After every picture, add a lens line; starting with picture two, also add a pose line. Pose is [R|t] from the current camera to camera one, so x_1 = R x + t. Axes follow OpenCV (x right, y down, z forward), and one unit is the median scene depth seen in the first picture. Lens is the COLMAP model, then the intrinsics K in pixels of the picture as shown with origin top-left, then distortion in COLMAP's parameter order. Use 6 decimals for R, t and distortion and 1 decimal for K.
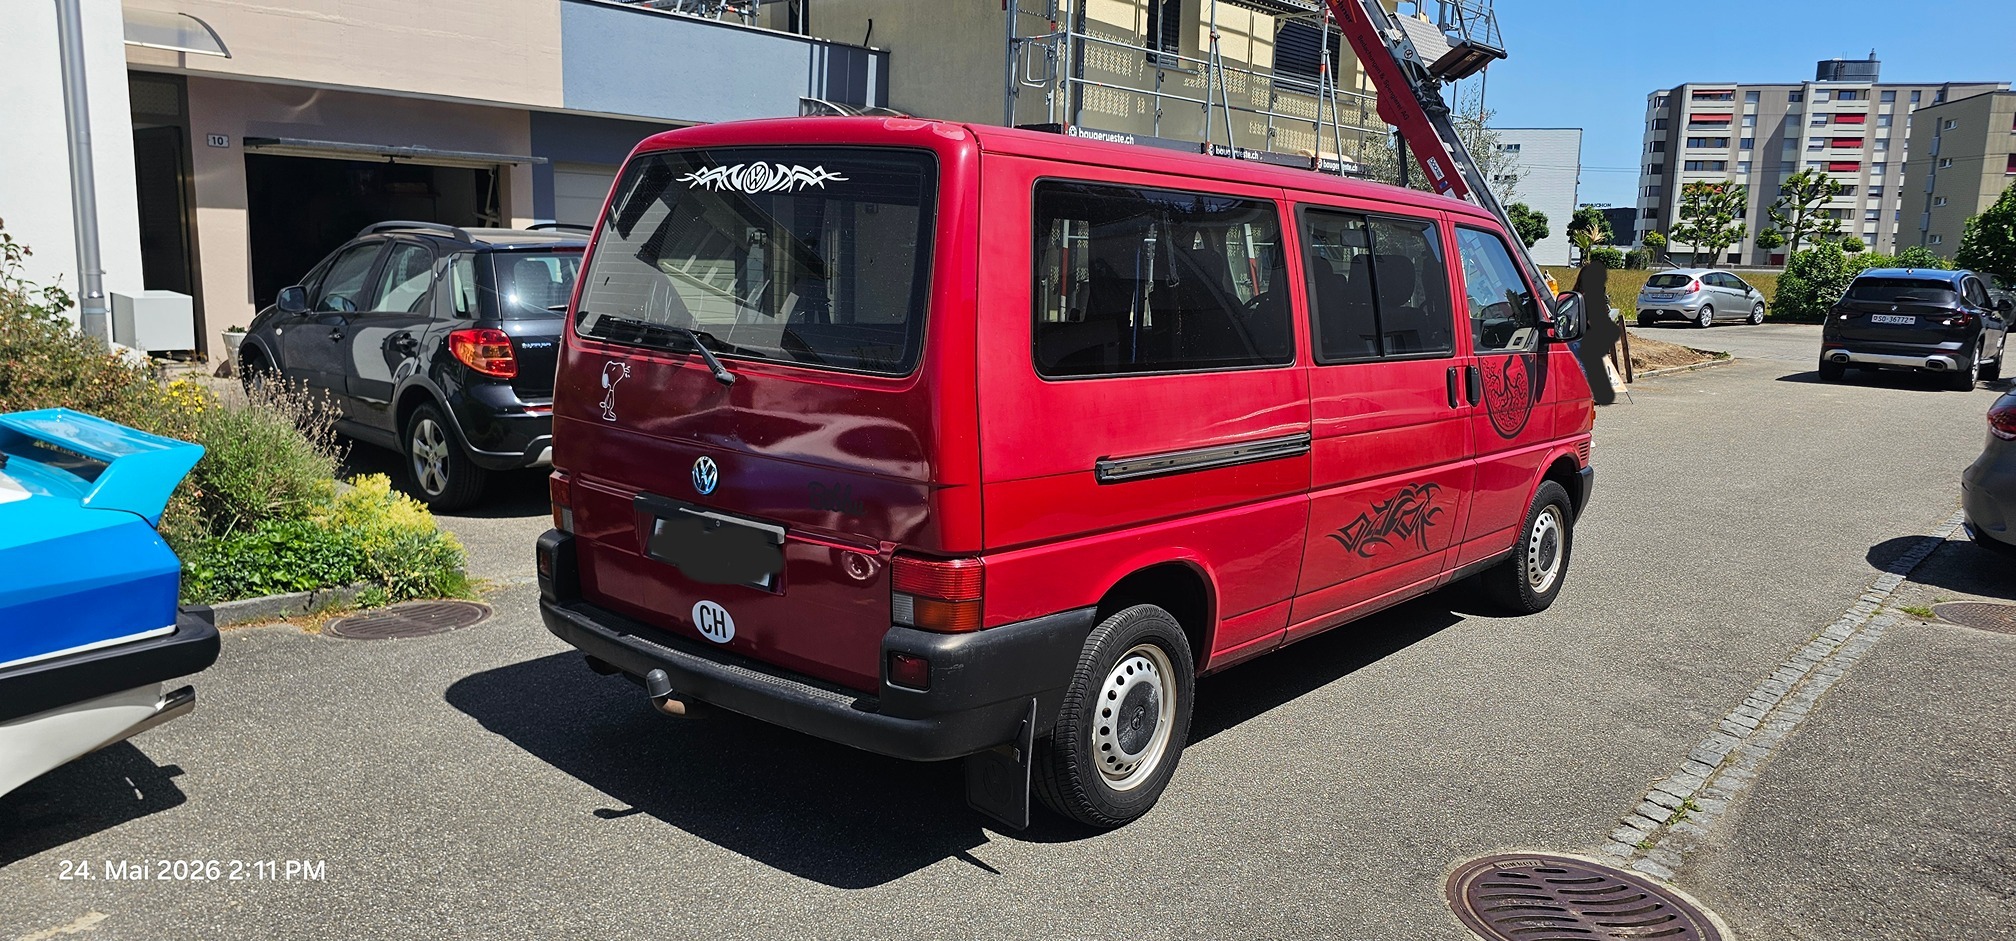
lens RADIAL K [[1456.6, 0, 1003.2], [0, 1456.6, 486.0], [0, 0, 1]] dist [0.053155, -0.024974]
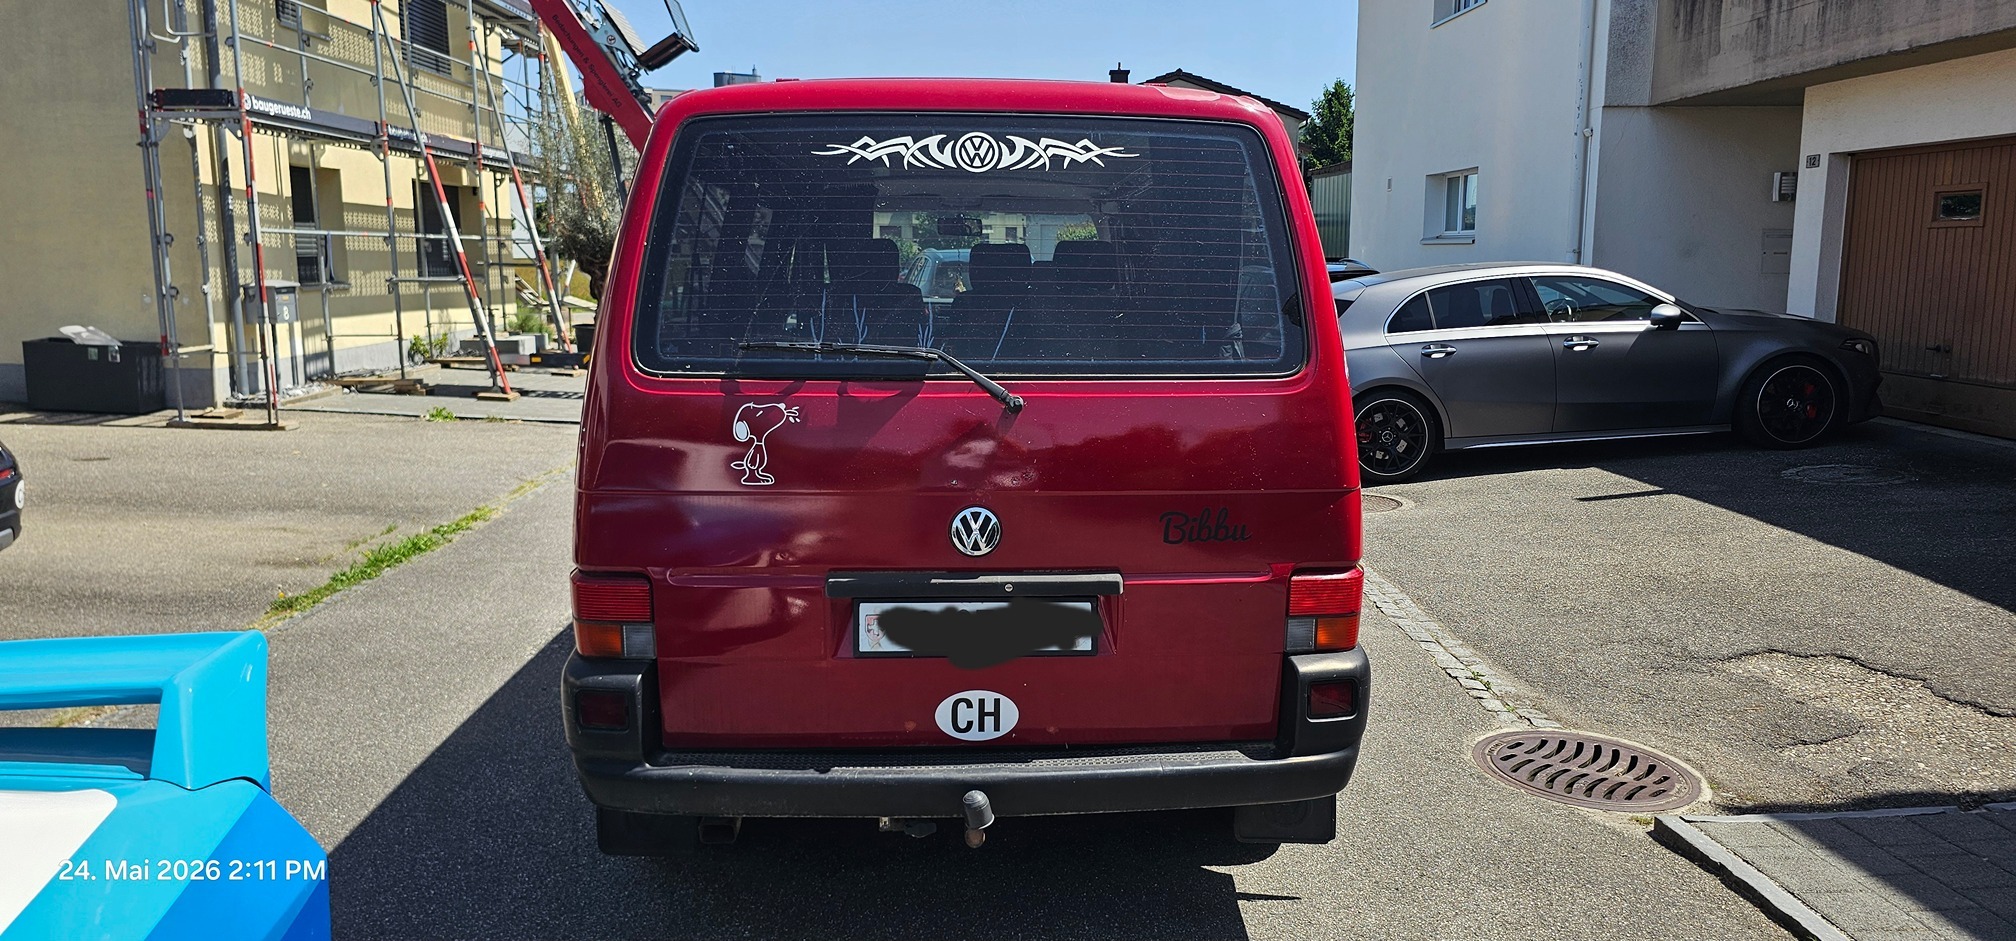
lens RADIAL K [[1456.6, 0, 1005.0], [0, 1456.6, 462.1], [0, 0, 1]] dist [0.053155, -0.024974]
pose [[0.704940, -0.128080, 0.697606, -0.699134], [0.136286, 0.989692, 0.043988, -0.072591], [-0.696050, 0.064065, 0.715130, 0.408929]]
